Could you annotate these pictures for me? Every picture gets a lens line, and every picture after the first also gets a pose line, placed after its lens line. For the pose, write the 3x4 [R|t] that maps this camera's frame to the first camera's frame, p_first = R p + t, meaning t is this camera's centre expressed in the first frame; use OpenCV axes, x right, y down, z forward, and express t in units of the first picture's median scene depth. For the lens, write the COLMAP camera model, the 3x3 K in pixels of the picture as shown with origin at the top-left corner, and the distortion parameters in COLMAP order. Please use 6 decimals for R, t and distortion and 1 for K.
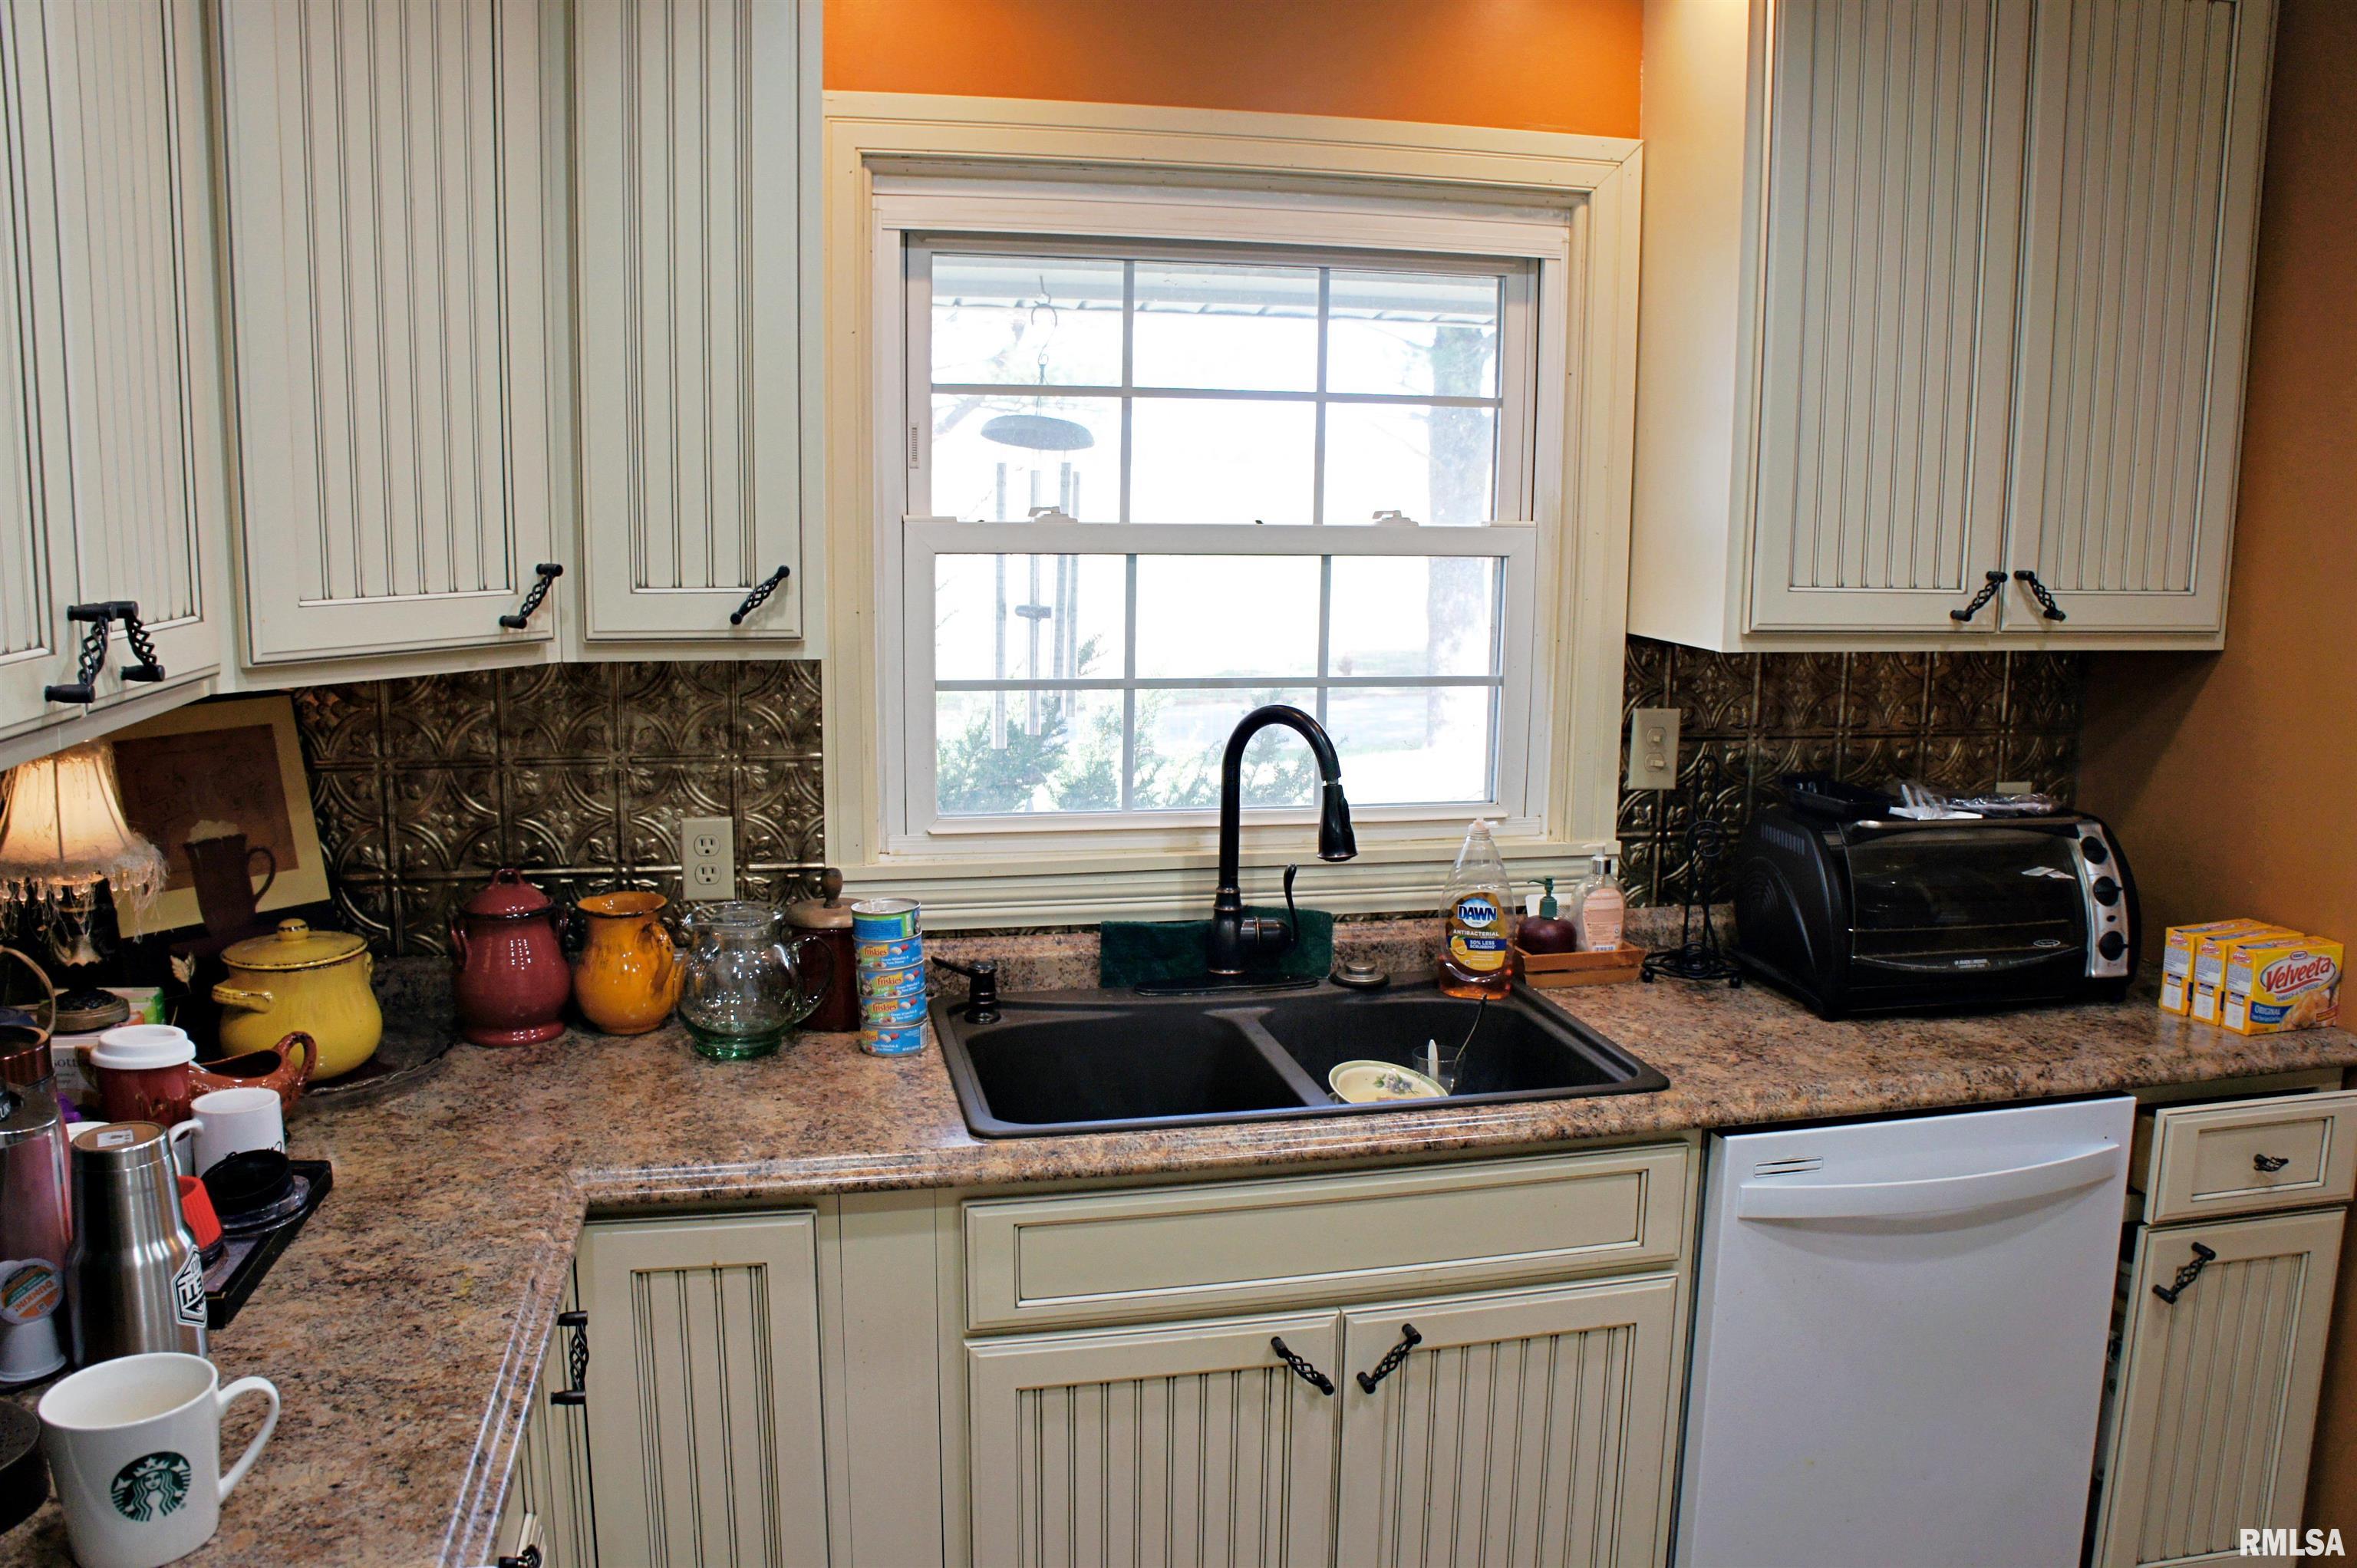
lens RADIAL K [[1814.9, 0, 1178.5], [0, 1814.9, 784.0], [0, 0, 1]] dist [-0.133560, 0.003153]
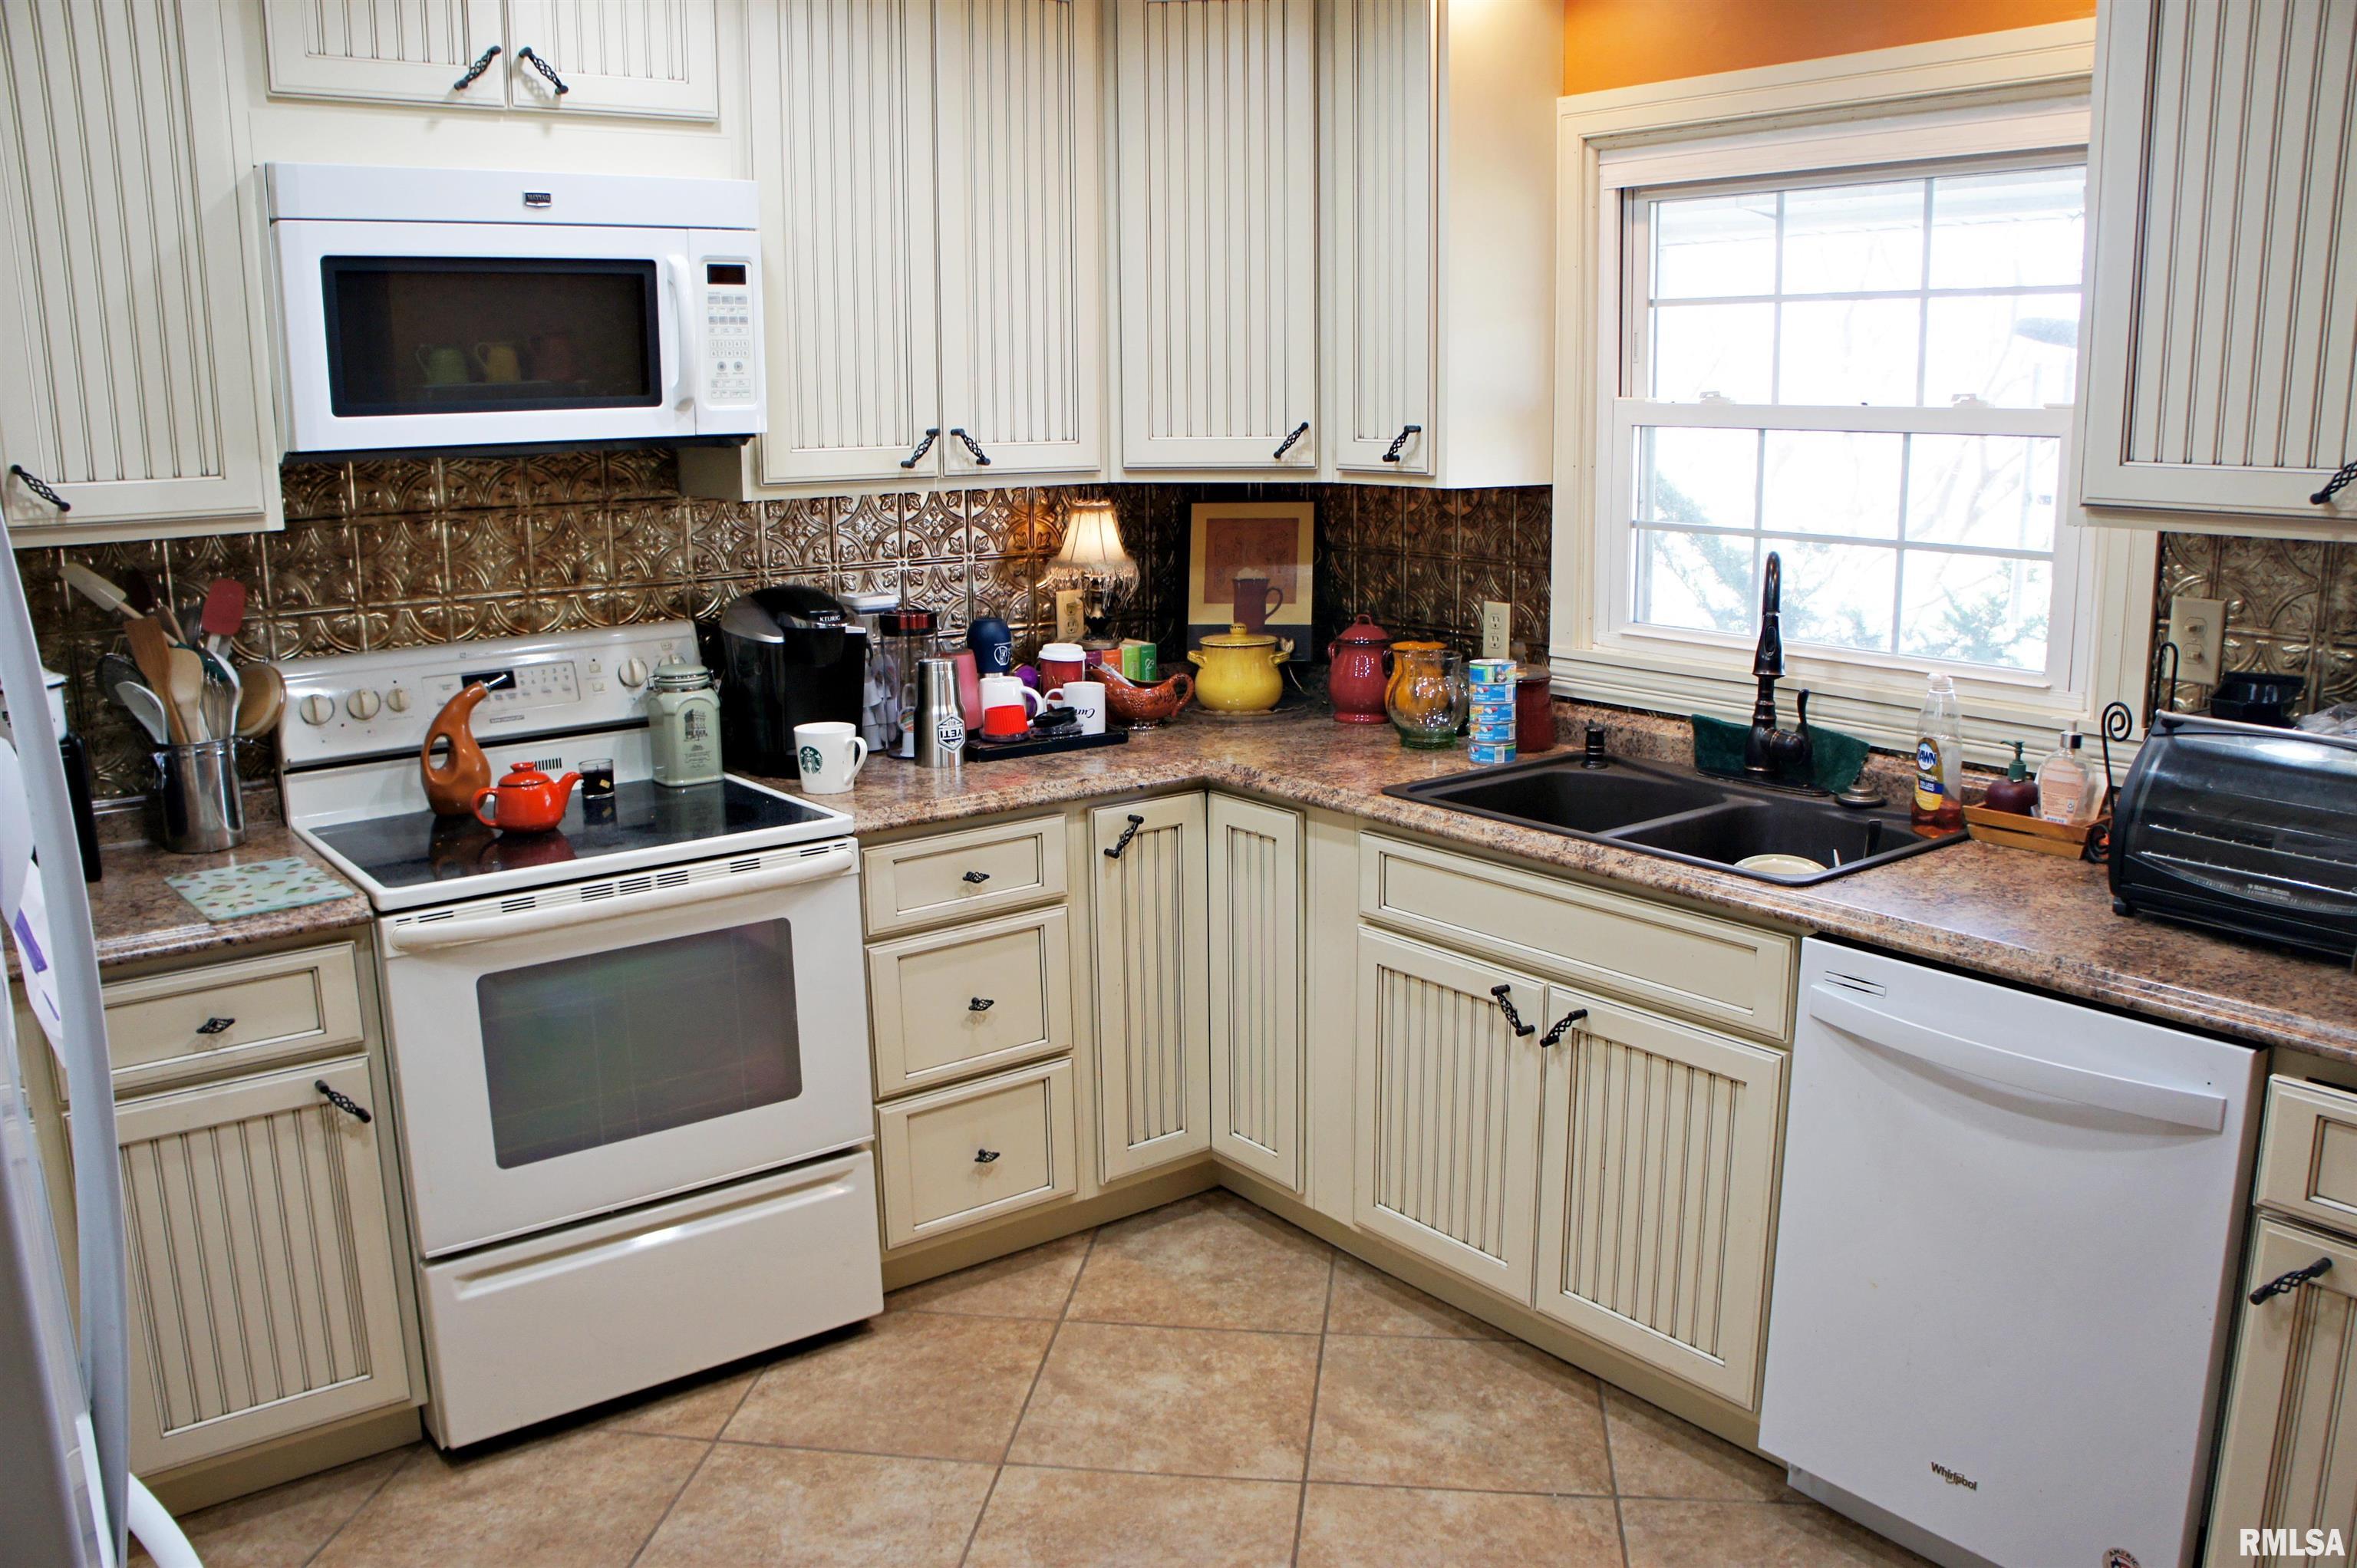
lens RADIAL K [[1814.9, 0, 1178.5], [0, 1814.9, 784.0], [0, 0, 1]] dist [-0.133560, 0.003153]
pose [[0.433948, 0.175121, -0.883754, 0.959313], [-0.123848, 0.983210, 0.134016, -0.001016], [0.892385, 0.051295, 0.448350, 0.107656]]
